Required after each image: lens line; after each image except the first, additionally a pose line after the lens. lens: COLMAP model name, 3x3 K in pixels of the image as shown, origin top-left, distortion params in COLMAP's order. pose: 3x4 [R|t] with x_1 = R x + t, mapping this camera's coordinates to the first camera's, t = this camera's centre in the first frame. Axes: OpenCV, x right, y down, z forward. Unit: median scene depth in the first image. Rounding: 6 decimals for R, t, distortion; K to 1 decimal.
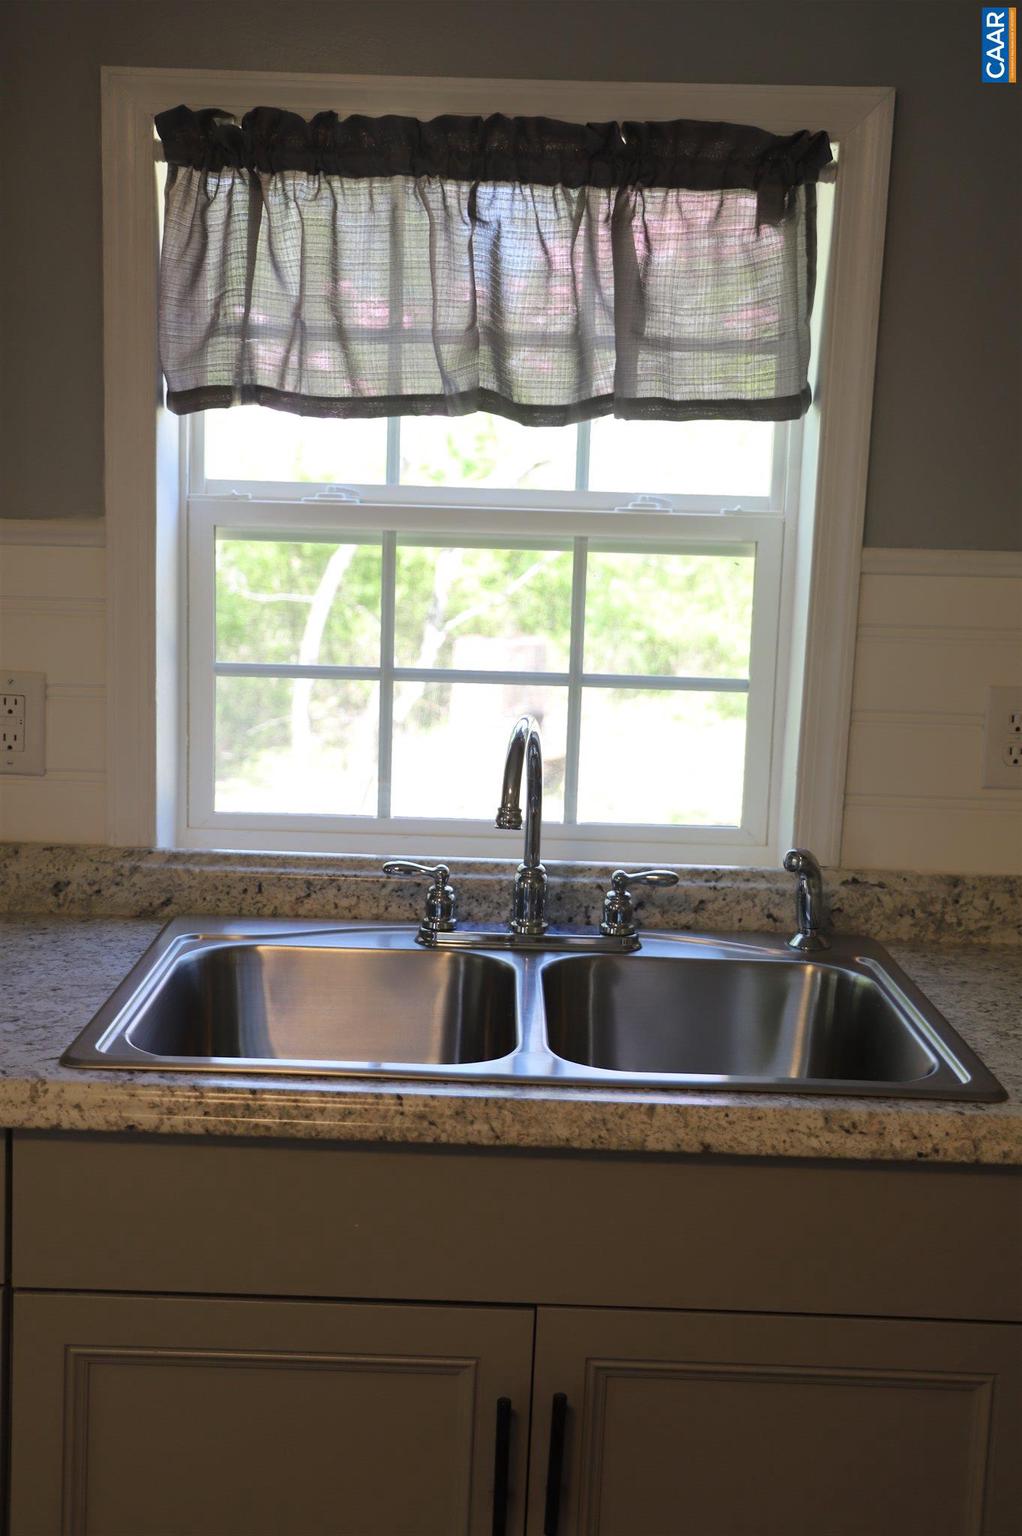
lens RADIAL K [[1732.7, 0, 511.0], [0, 1732.7, 768.0], [0, 0, 1]] dist [0.007484, 0.016482]
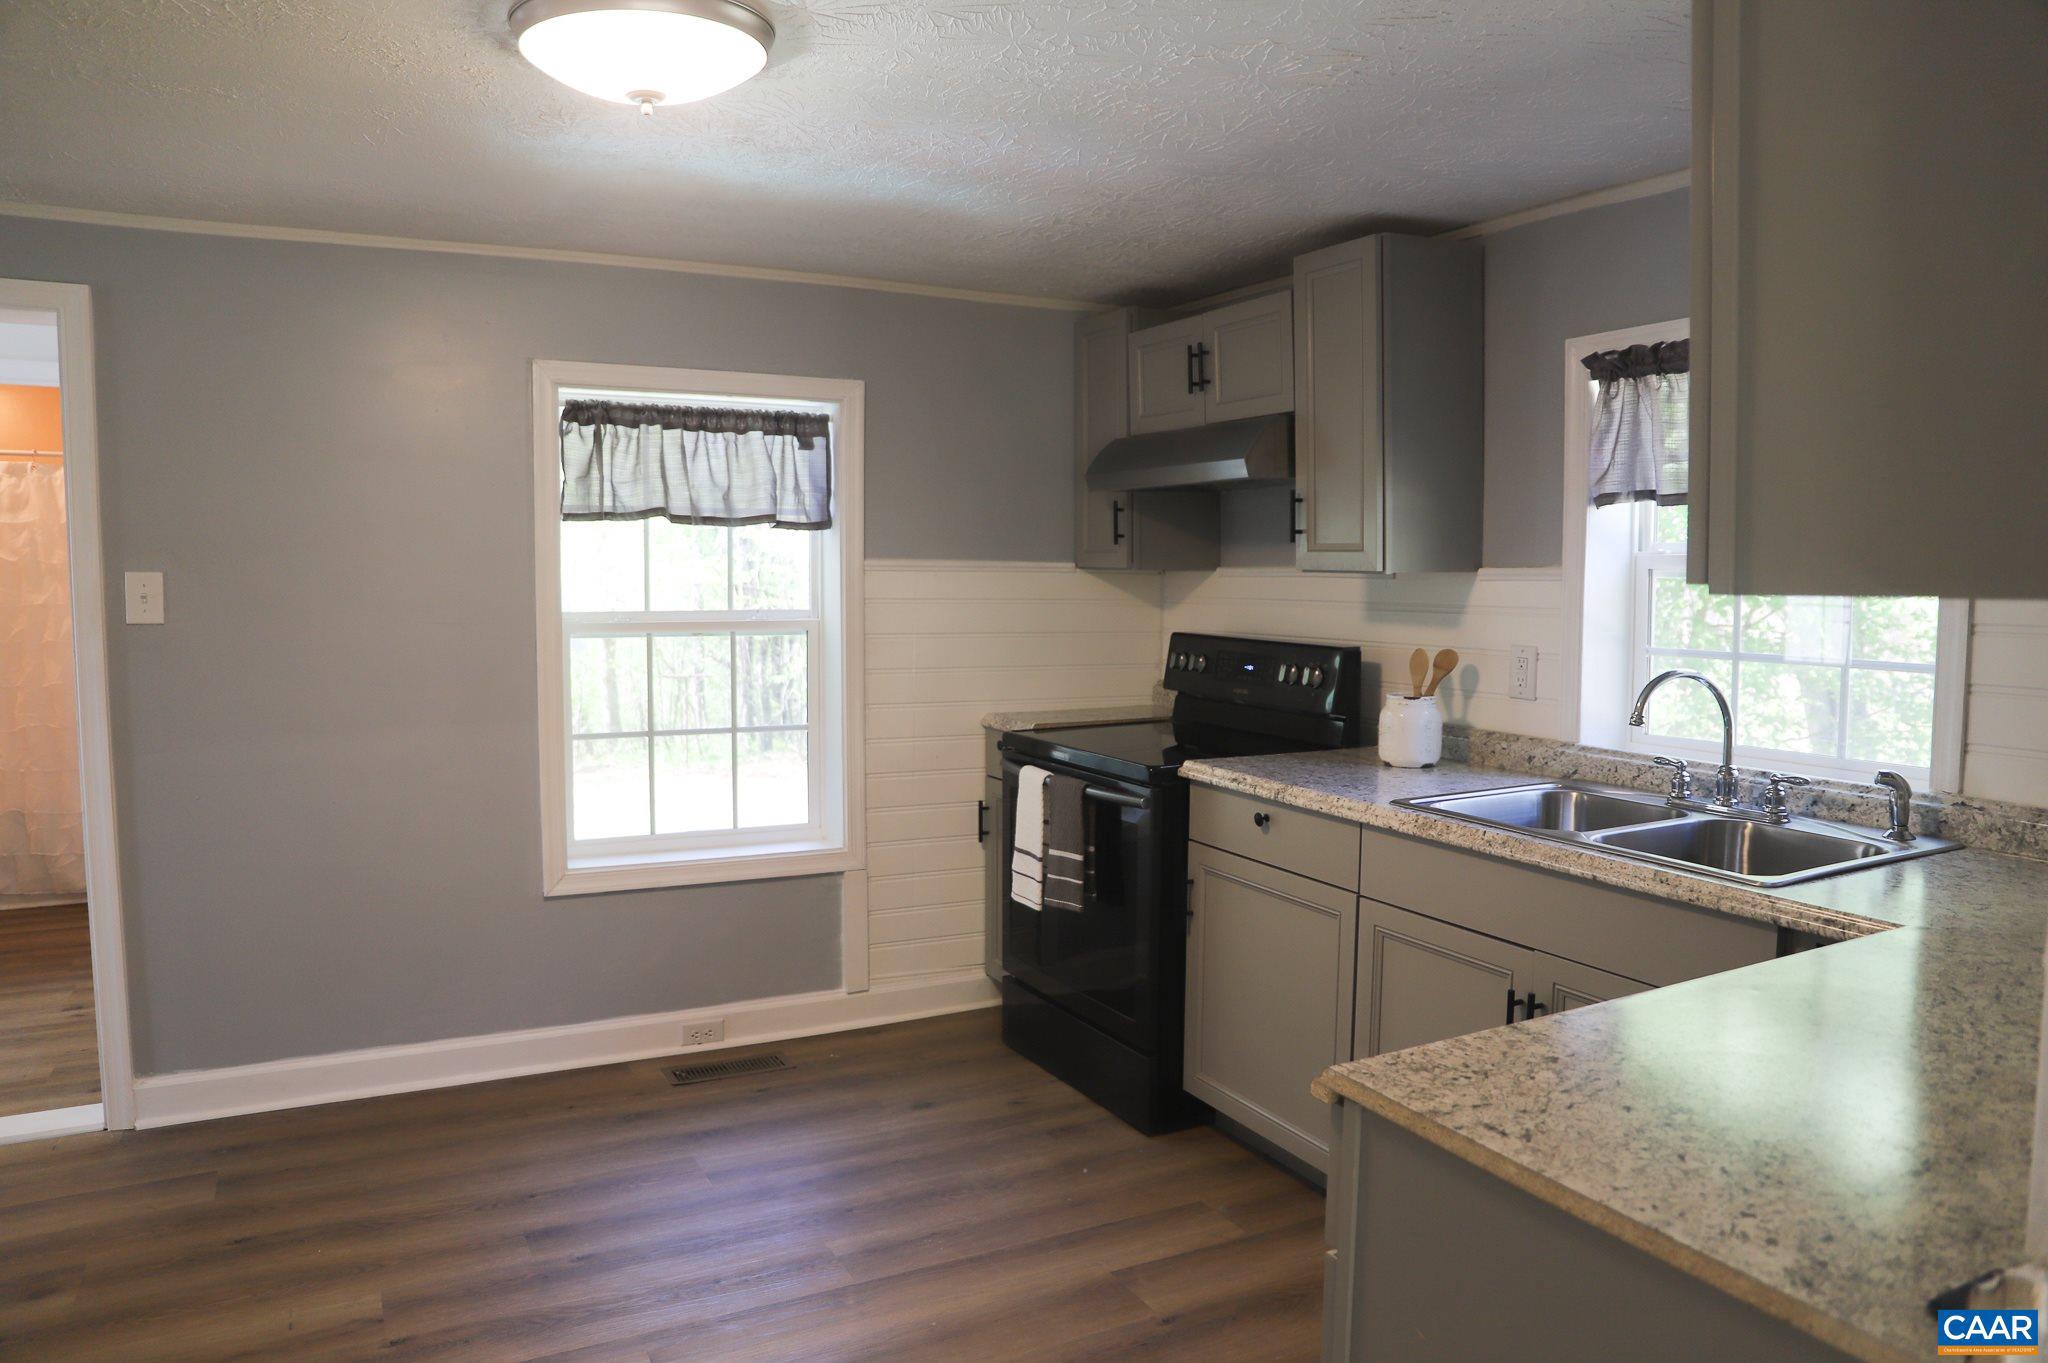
lens RADIAL K [[1385.3, 0, 1019.0], [0, 1385.3, 671.4], [0, 0, 1]] dist [-0.142138, 0.094801]
pose [[0.459058, 0.034494, -0.887736, 0.849639], [-0.111808, 0.993544, -0.019212, 0.068495], [0.881343, 0.108075, 0.459951, -0.206080]]
